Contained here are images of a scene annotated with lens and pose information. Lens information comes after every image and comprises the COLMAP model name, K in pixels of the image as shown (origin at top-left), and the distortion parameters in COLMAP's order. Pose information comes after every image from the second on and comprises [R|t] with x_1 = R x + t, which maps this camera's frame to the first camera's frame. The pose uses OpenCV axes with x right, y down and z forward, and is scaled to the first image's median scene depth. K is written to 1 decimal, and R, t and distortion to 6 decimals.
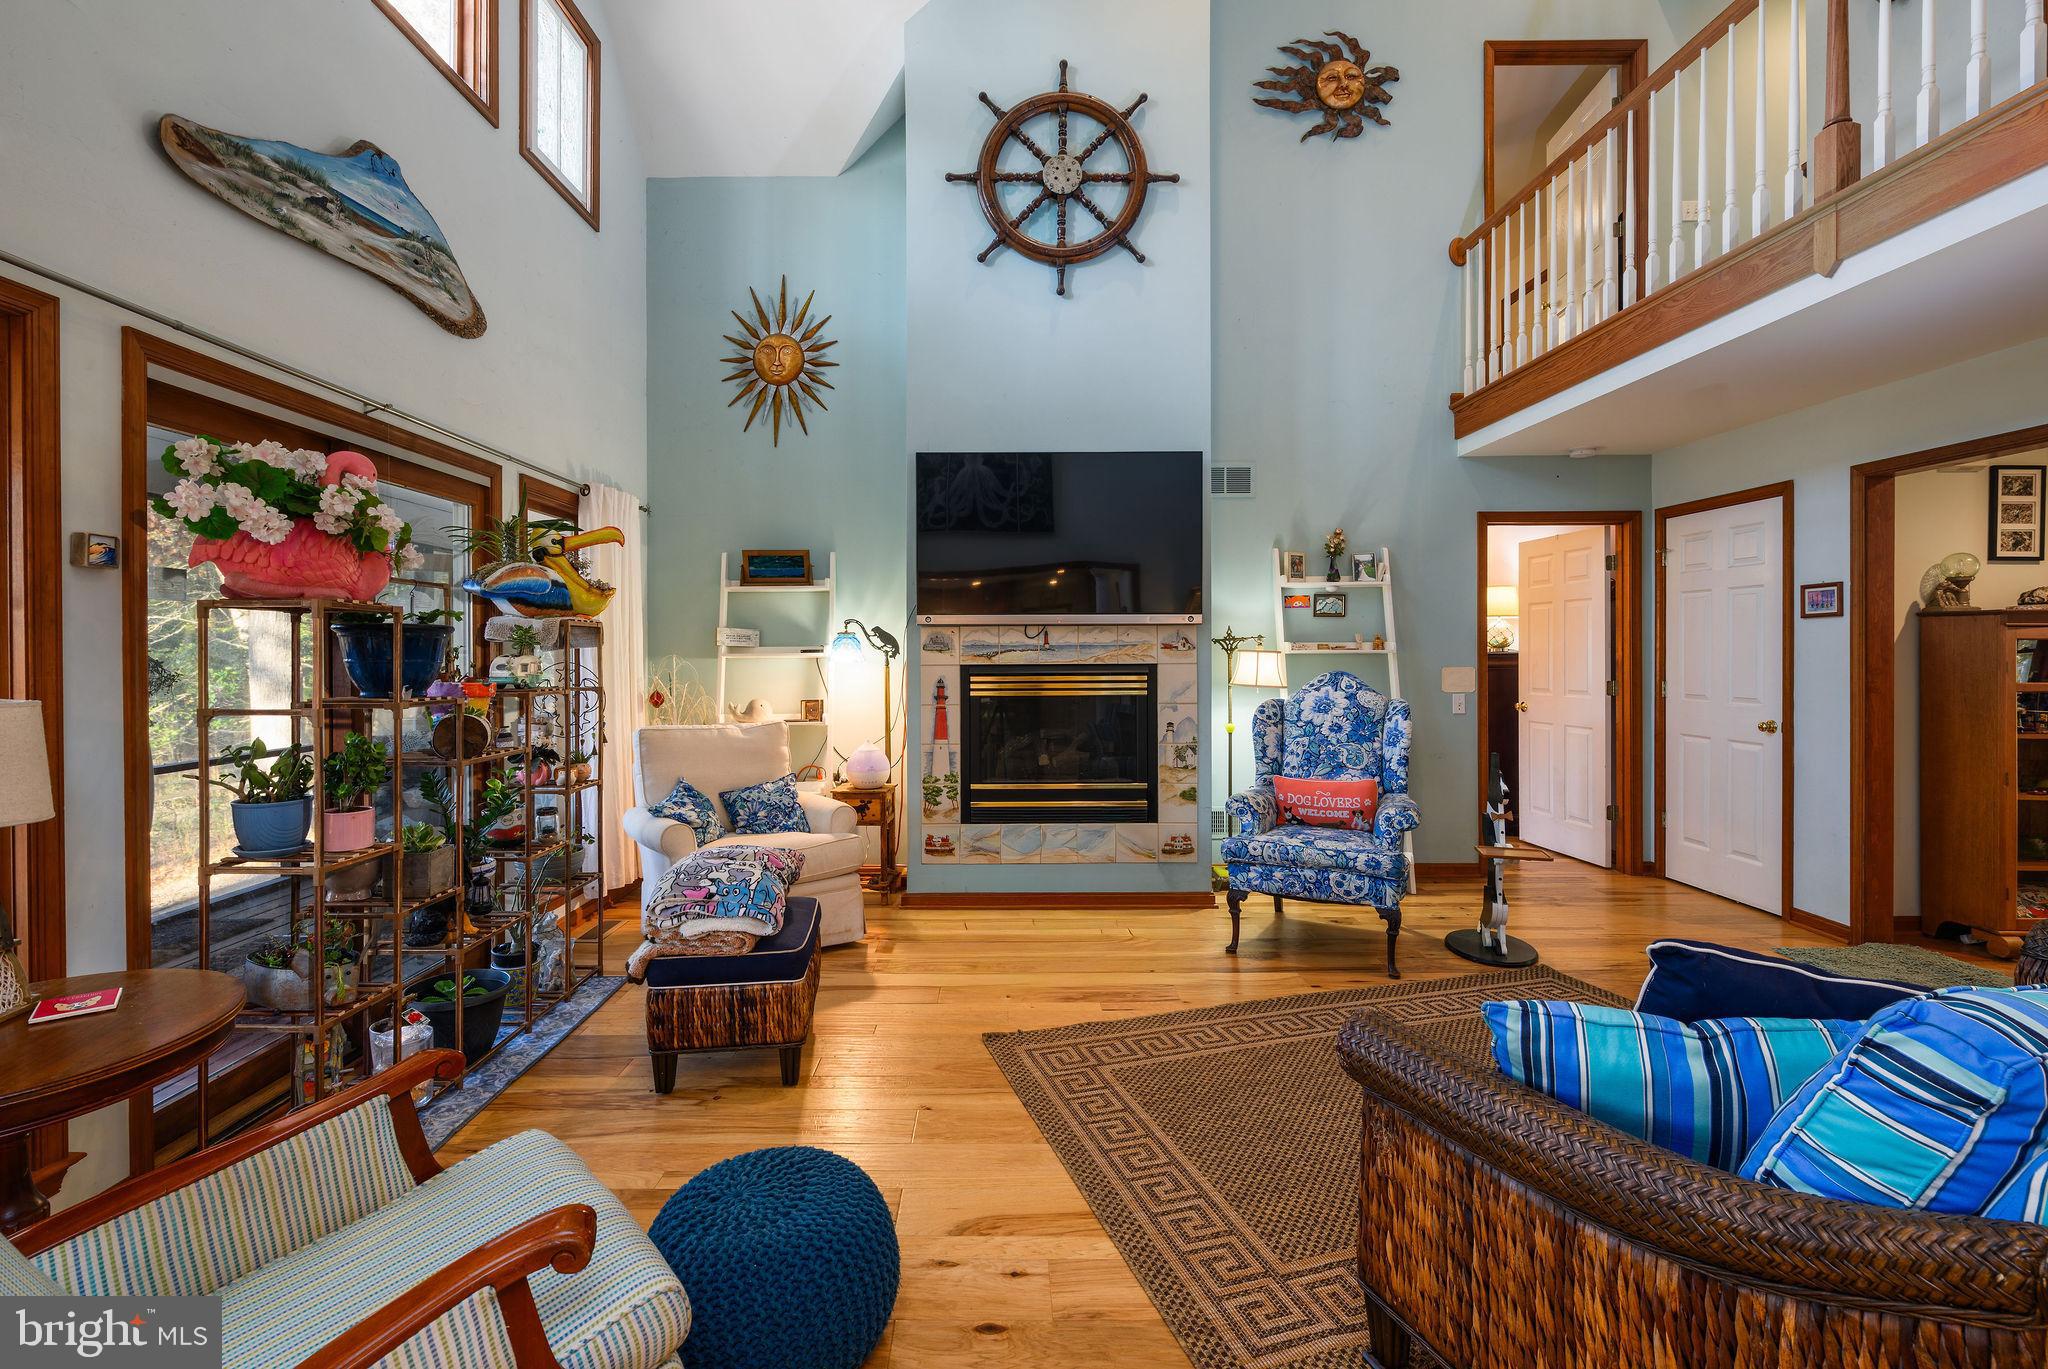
lens RADIAL K [[904.2, 0, 978.4], [0, 904.2, 654.7], [0, 0, 1]] dist [-0.000929, -0.001270]
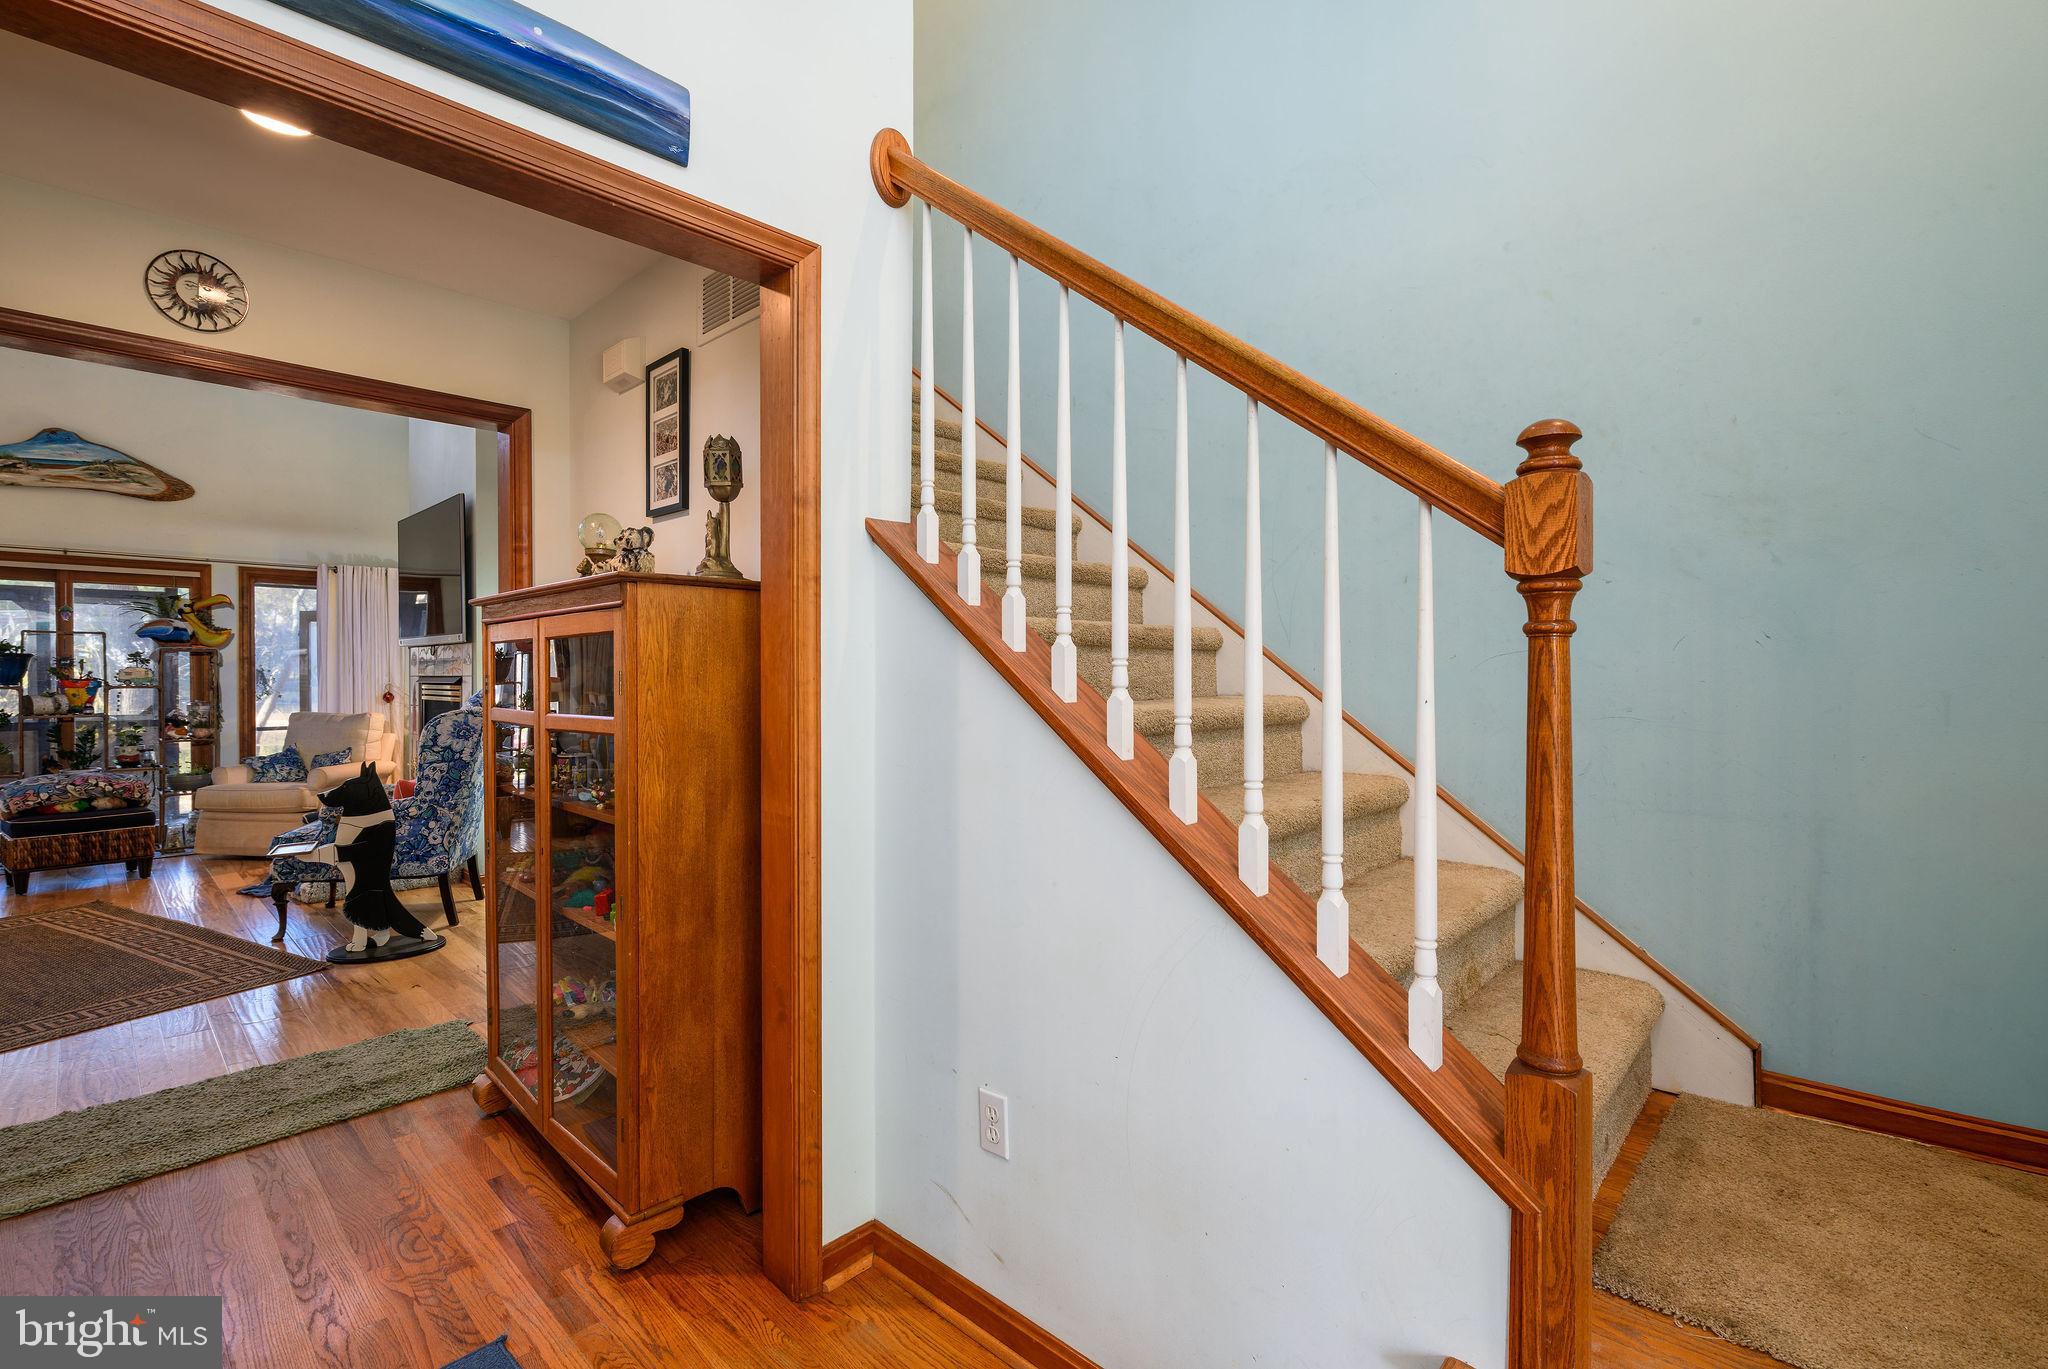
lens RADIAL K [[904.7, 0, 1012.1], [0, 904.7, 677.0], [0, 0, 1]] dist [-0.007398, 0.000067]
pose [[0.729936, 0.006385, -0.683486, 1.588689], [-0.003018, 0.999977, 0.006119, 0.002273], [0.683509, -0.002403, 0.729938, 0.650666]]
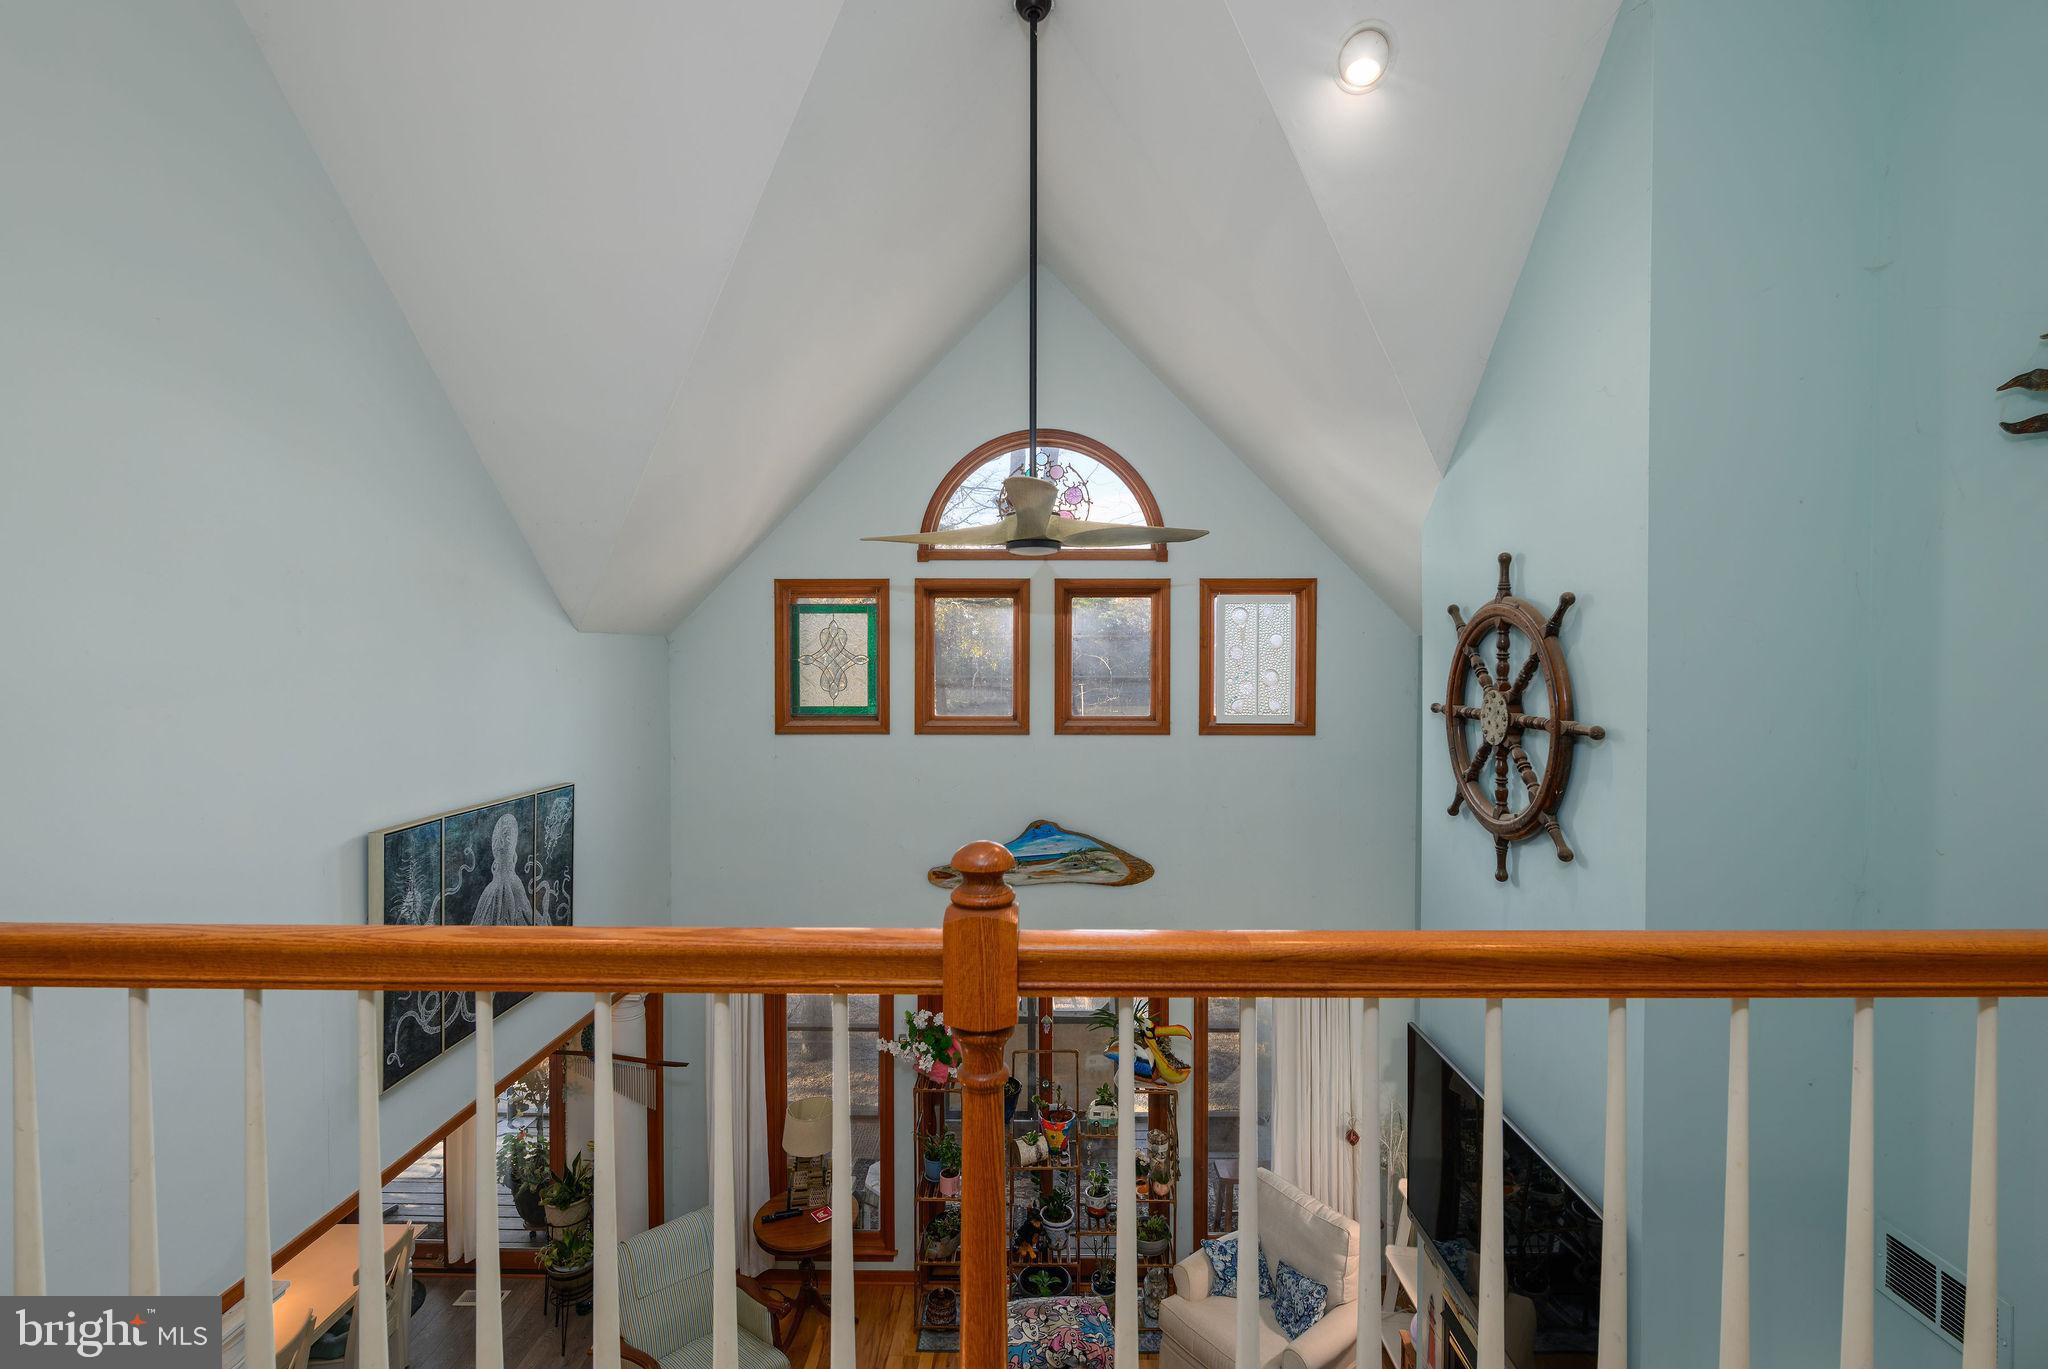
lens RADIAL K [[904.7, 0, 1040.6], [0, 904.7, 670.9], [0, 0, 1]] dist [-0.007398, 0.000067]
pose [[-0.001594, 0.006876, -0.999975, 0.830155], [-0.003549, 0.999970, 0.006882, -0.586707], [0.999992, 0.003560, -0.001570, 0.655364]]
